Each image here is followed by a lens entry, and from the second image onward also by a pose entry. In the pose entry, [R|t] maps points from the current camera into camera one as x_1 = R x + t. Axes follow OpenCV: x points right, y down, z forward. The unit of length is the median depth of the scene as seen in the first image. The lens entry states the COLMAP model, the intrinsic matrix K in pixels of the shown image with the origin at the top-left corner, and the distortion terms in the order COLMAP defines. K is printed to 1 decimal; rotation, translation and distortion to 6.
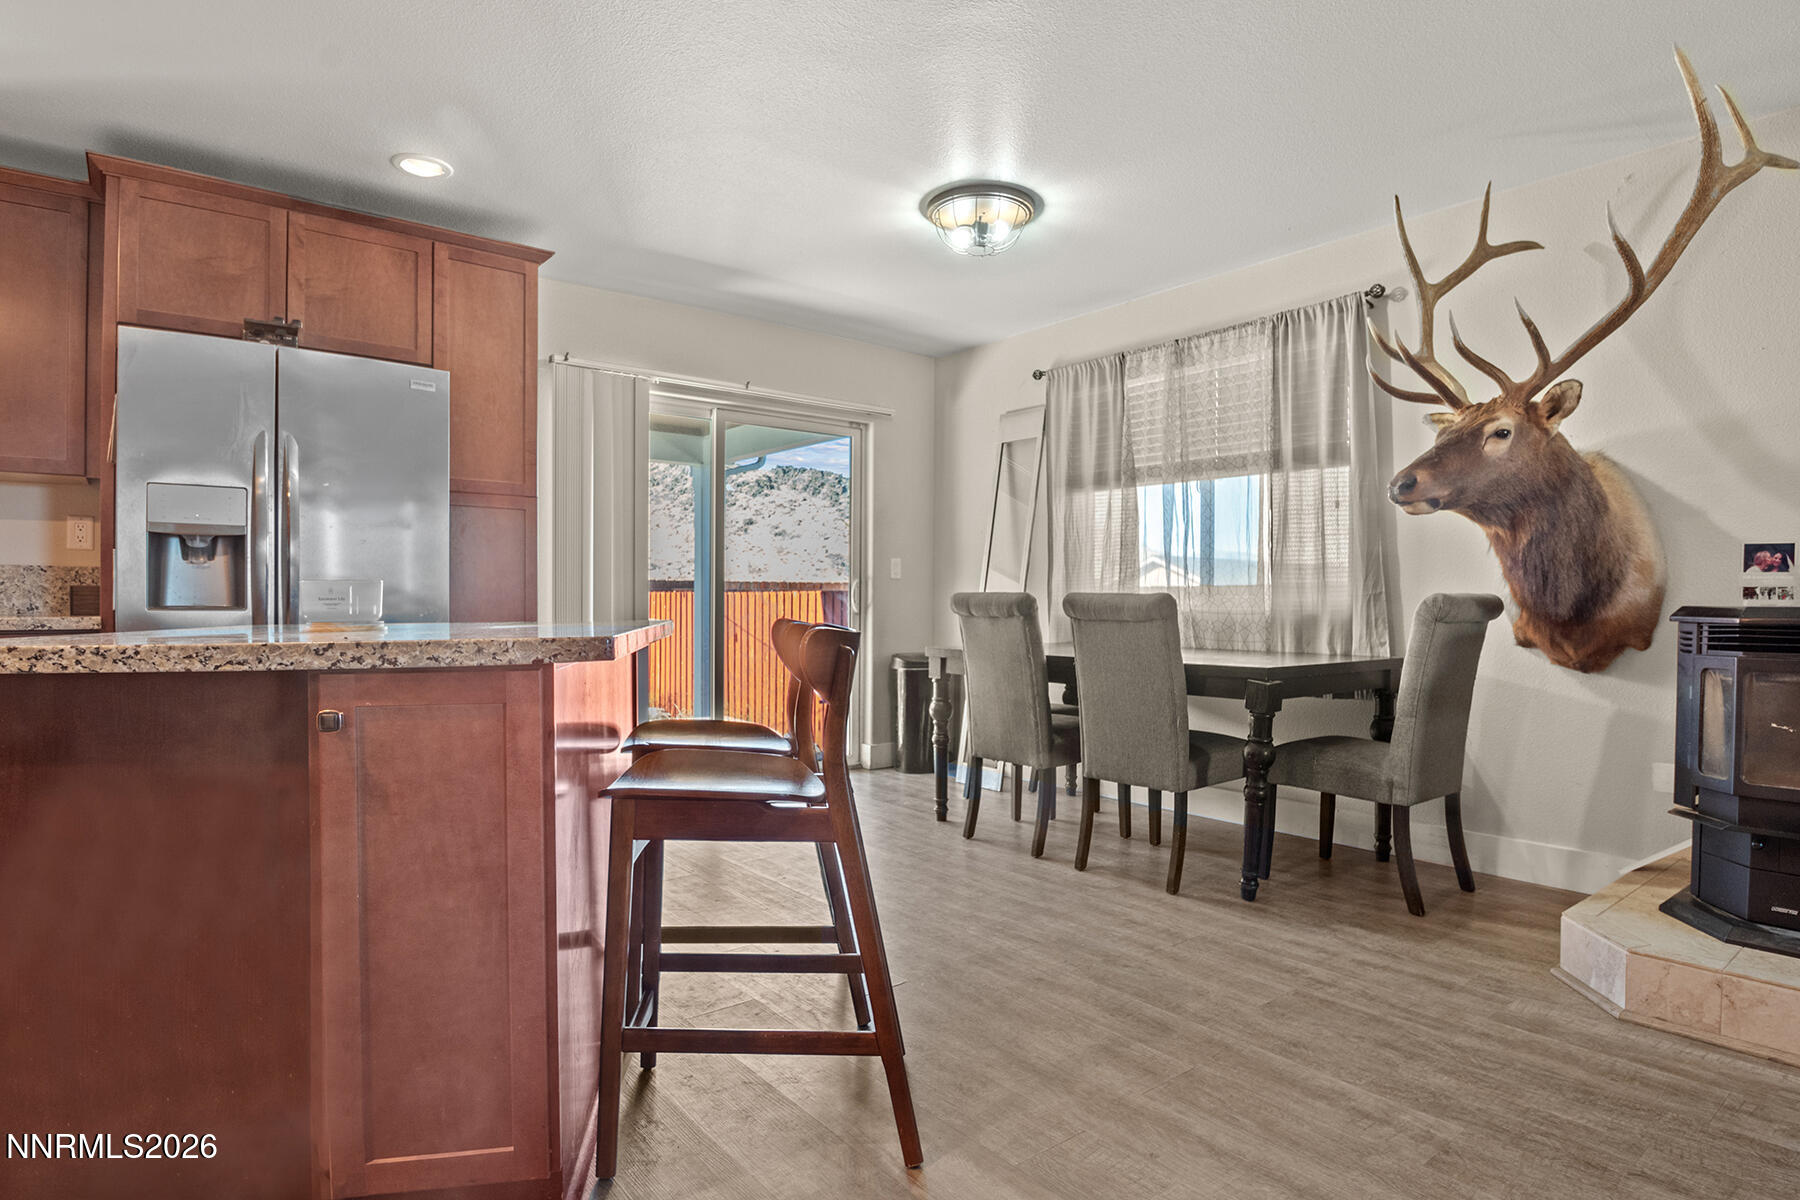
lens RADIAL K [[989.9, 0, 911.6], [0, 989.9, 612.4], [0, 0, 1]] dist [0.001036, -0.006875]
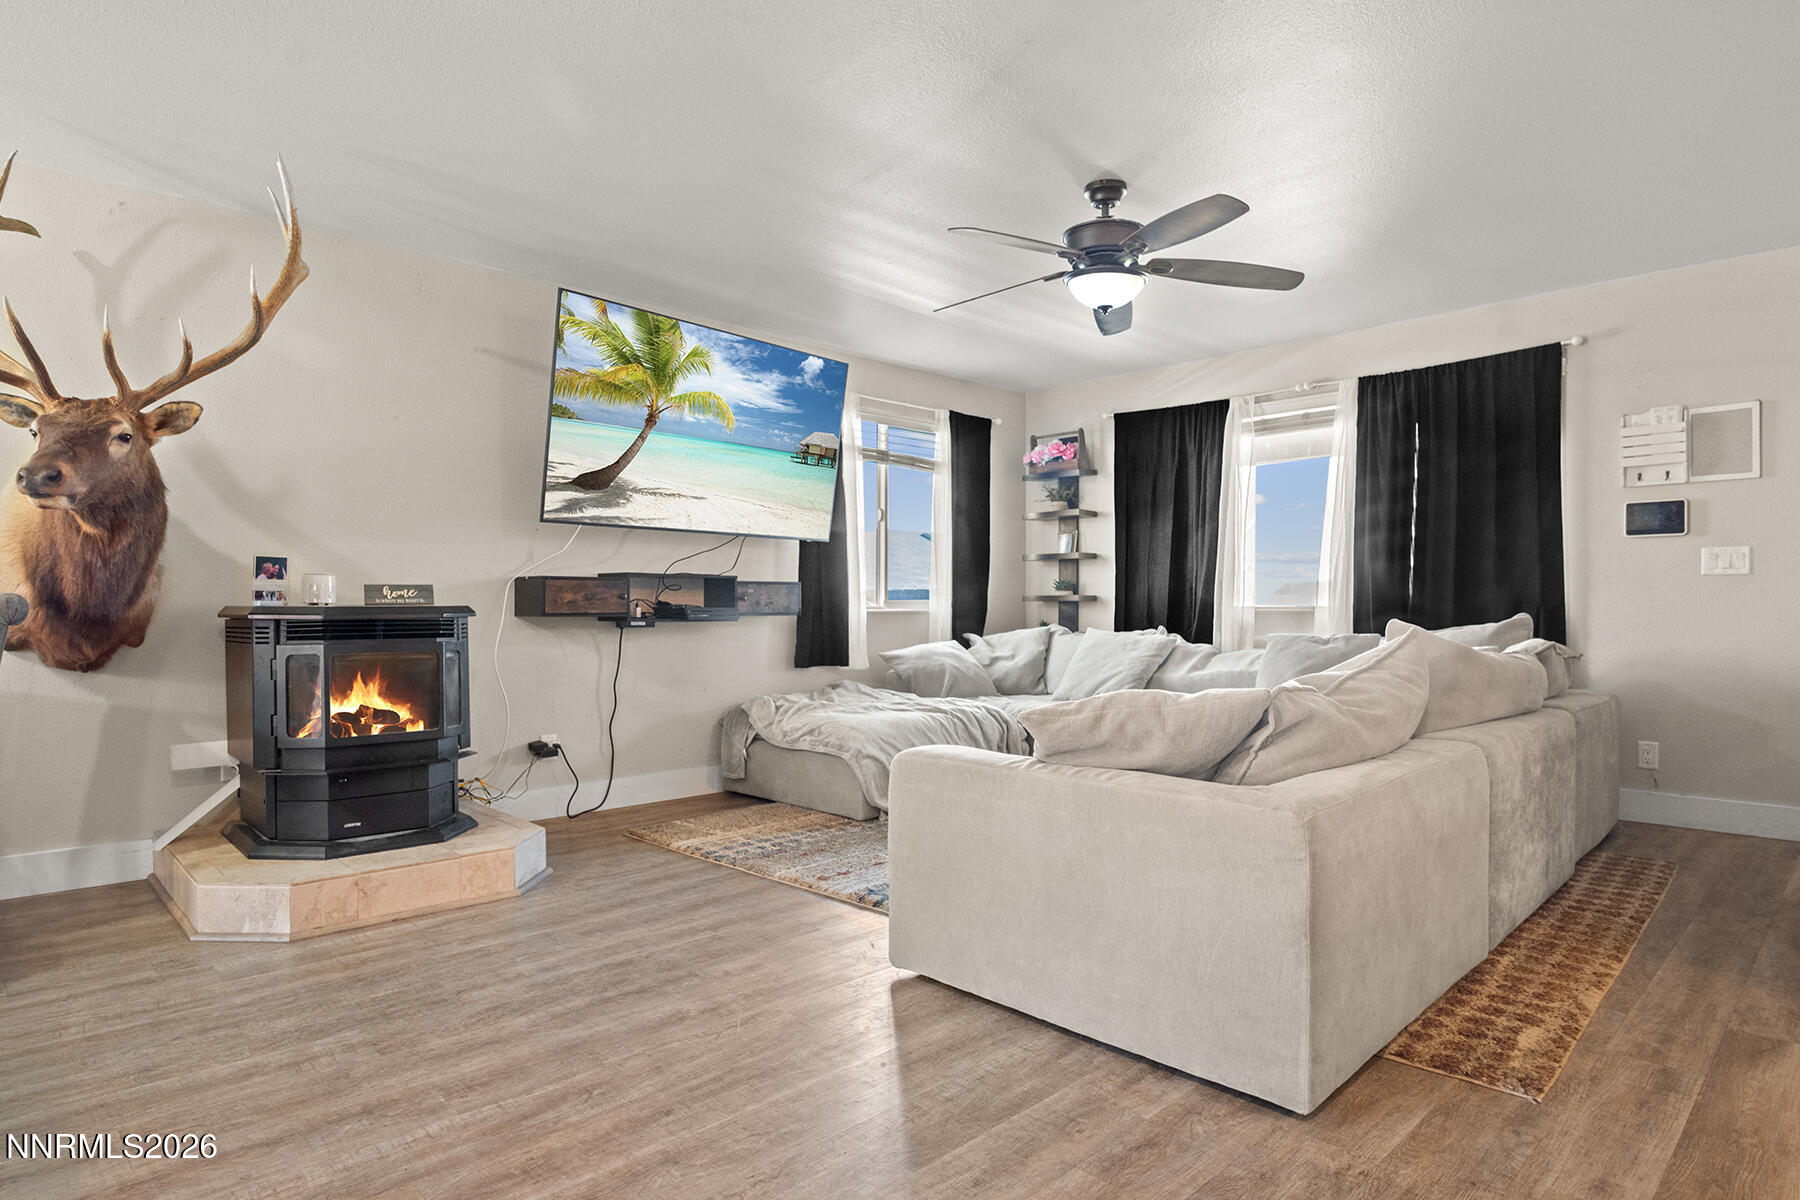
lens RADIAL K [[989.9, 0, 921.1], [0, 989.9, 641.2], [0, 0, 1]] dist [0.001036, -0.006875]
pose [[-0.077082, -0.040393, 0.996206, -0.511516], [0.010498, 0.999091, 0.041322, -0.005236], [-0.996969, 0.013643, -0.076588, 0.278437]]
